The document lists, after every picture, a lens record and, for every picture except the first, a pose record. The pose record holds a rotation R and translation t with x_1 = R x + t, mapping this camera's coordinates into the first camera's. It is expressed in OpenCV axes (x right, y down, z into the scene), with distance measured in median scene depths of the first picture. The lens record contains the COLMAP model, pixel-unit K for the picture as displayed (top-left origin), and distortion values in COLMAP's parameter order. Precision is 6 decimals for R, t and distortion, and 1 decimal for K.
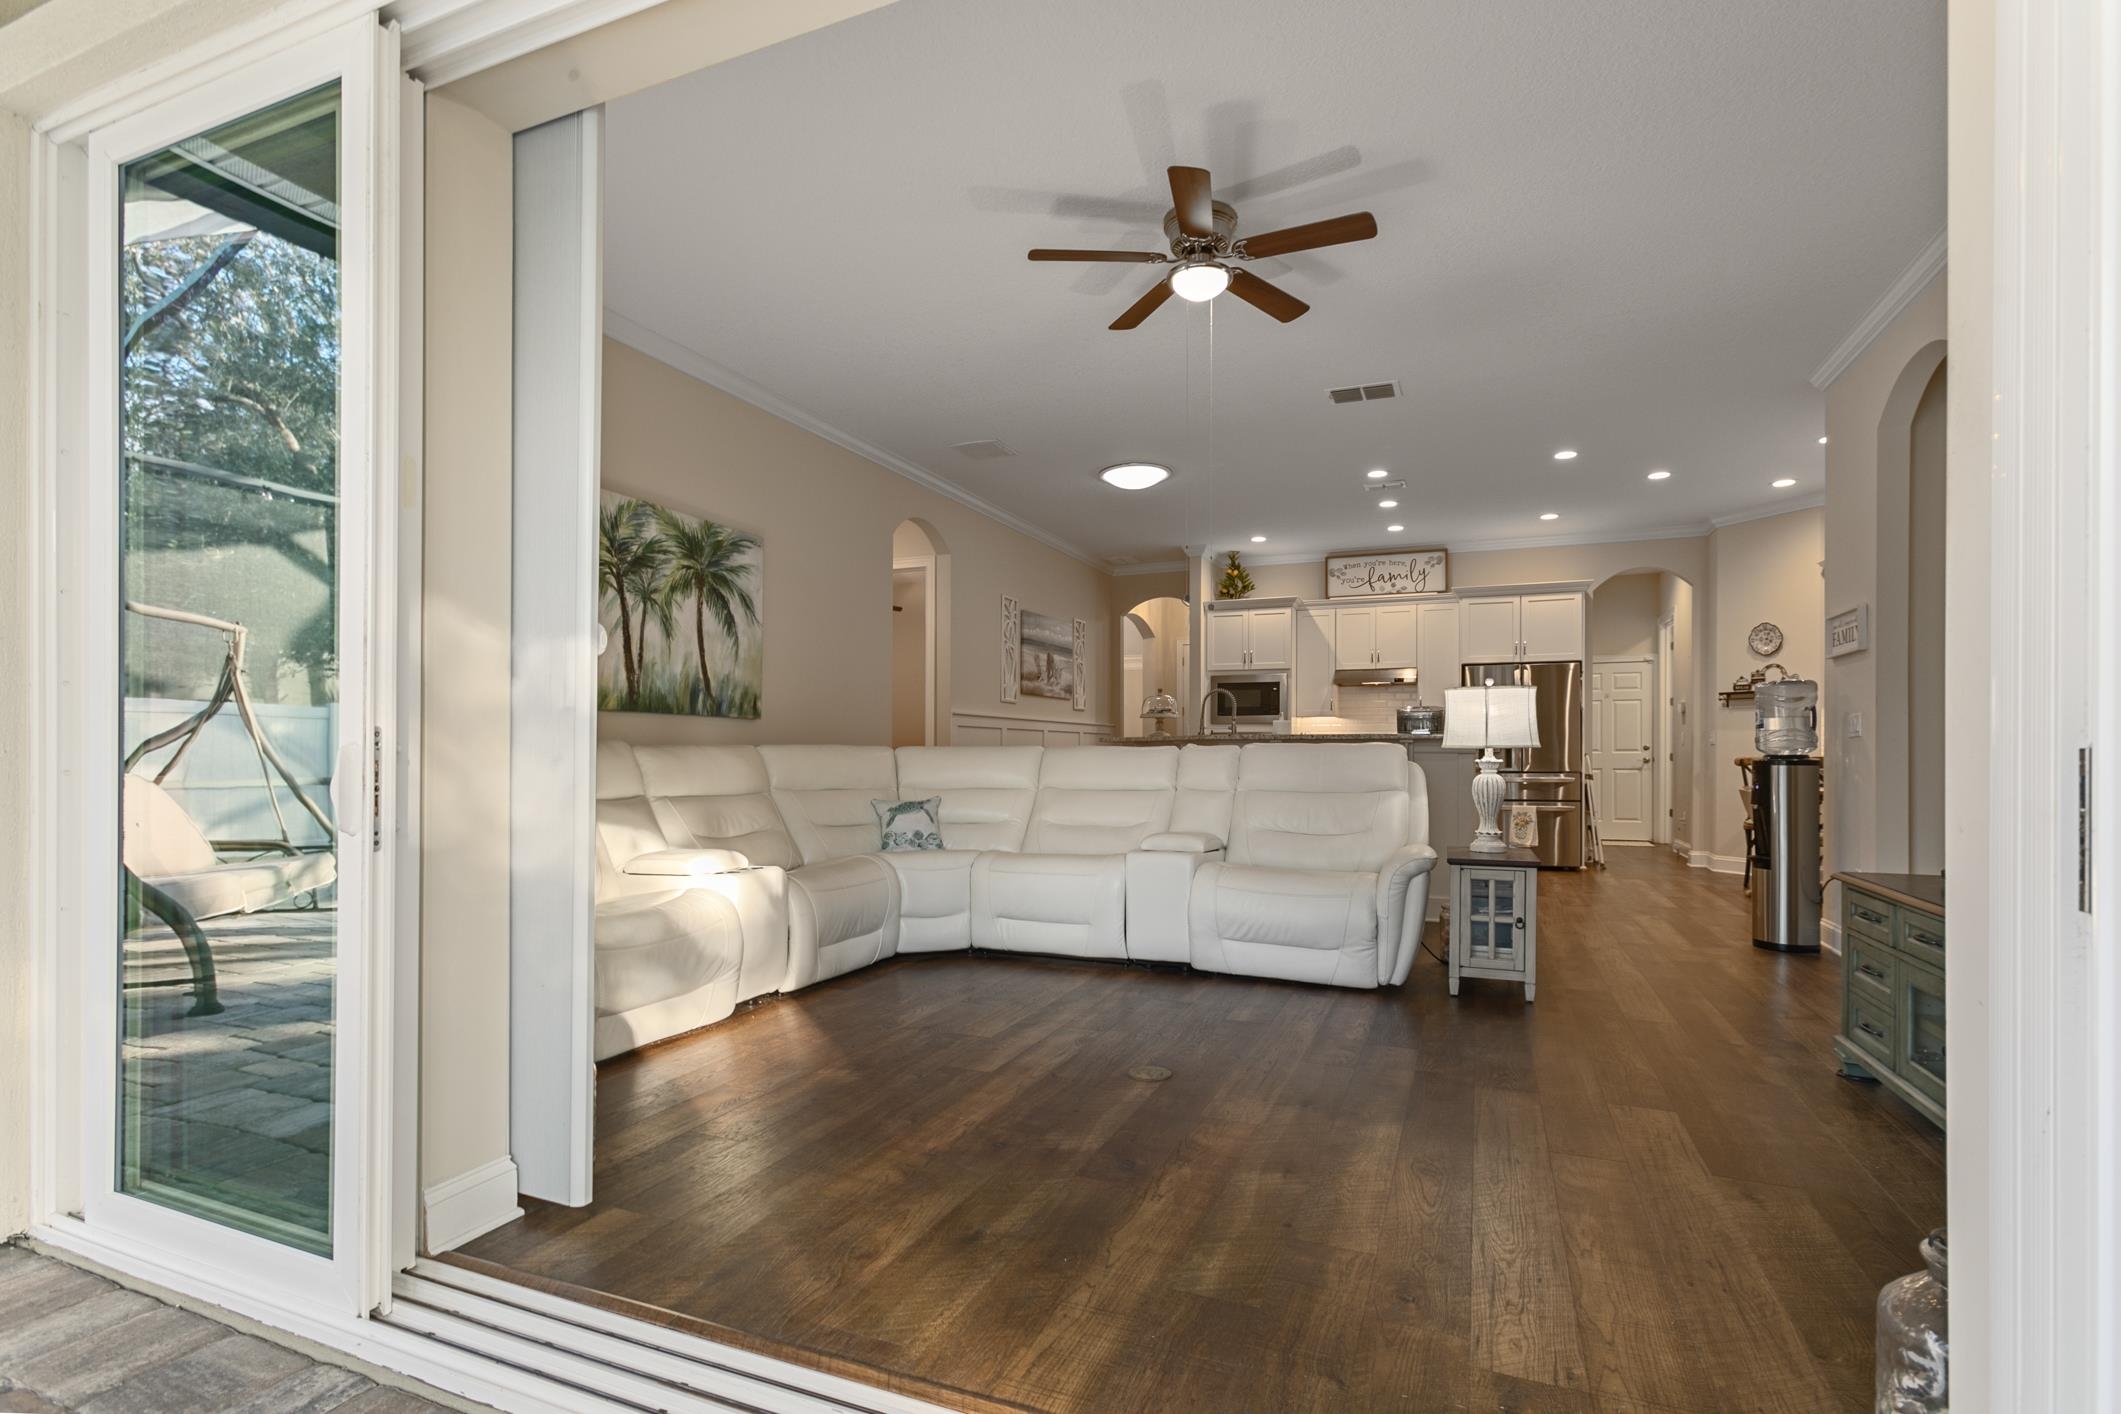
lens RADIAL K [[1009.7, 0, 1061.9], [0, 1009.7, 755.7], [0, 0, 1]] dist [0.000159, 0.000058]
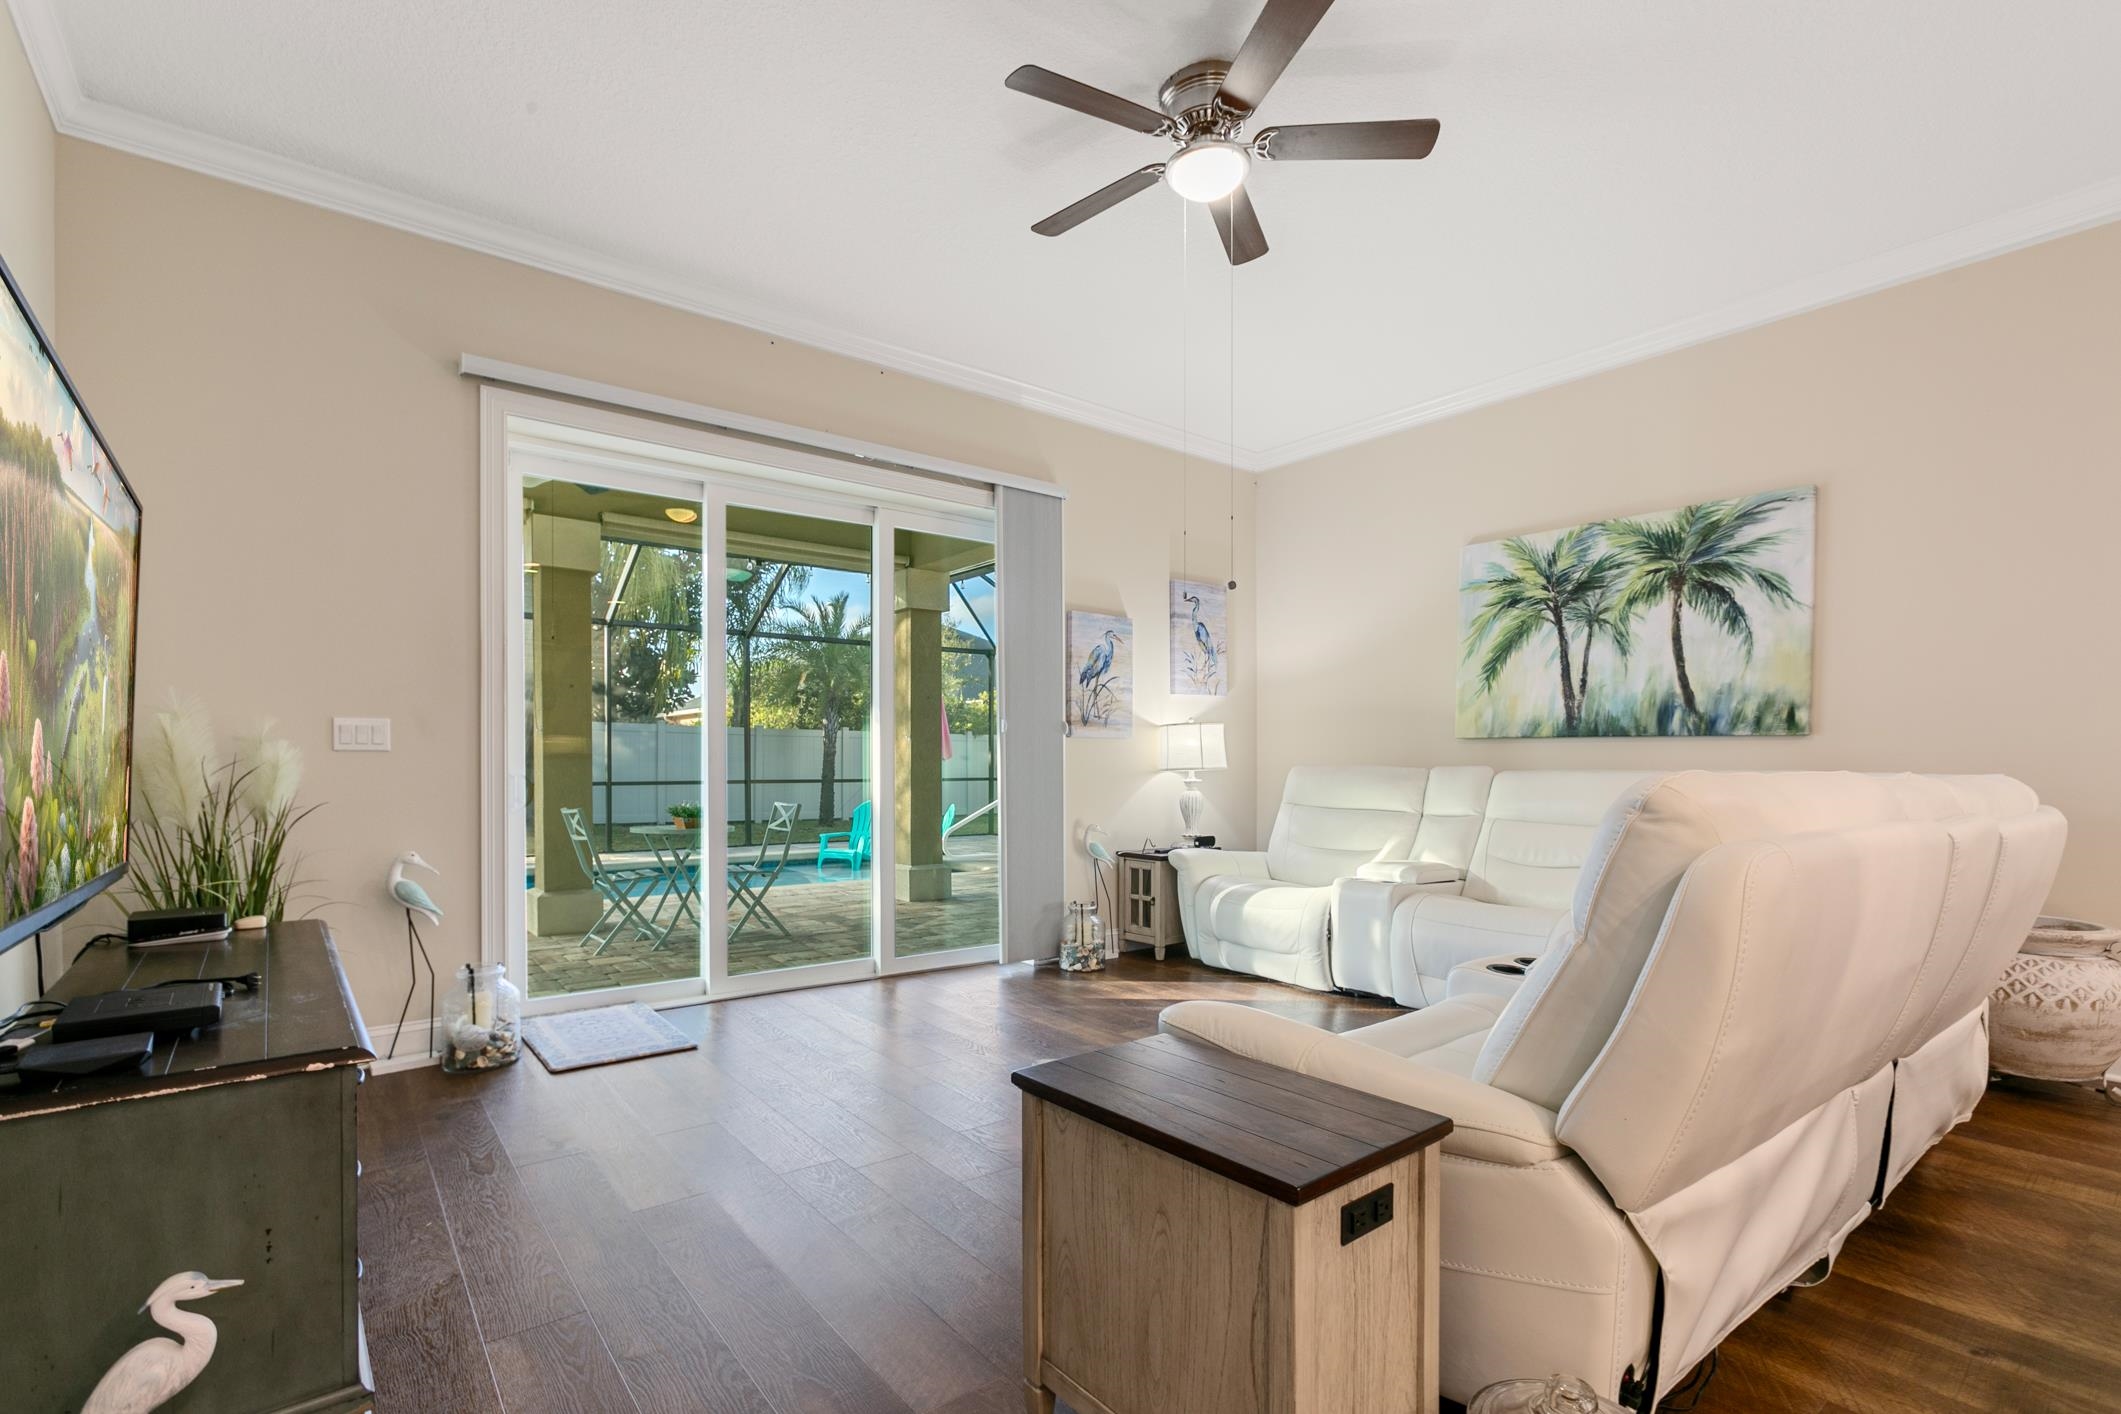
lens RADIAL K [[963.8, 0, 1051.1], [0, 963.8, 790.2], [0, 0, 1]] dist [0.001224, 0.000563]
pose [[-0.488818, 0.022384, -0.872099, 0.640931], [-0.006554, 0.999548, 0.029329, -0.014336], [0.872361, 0.020052, -0.488450, 0.956289]]
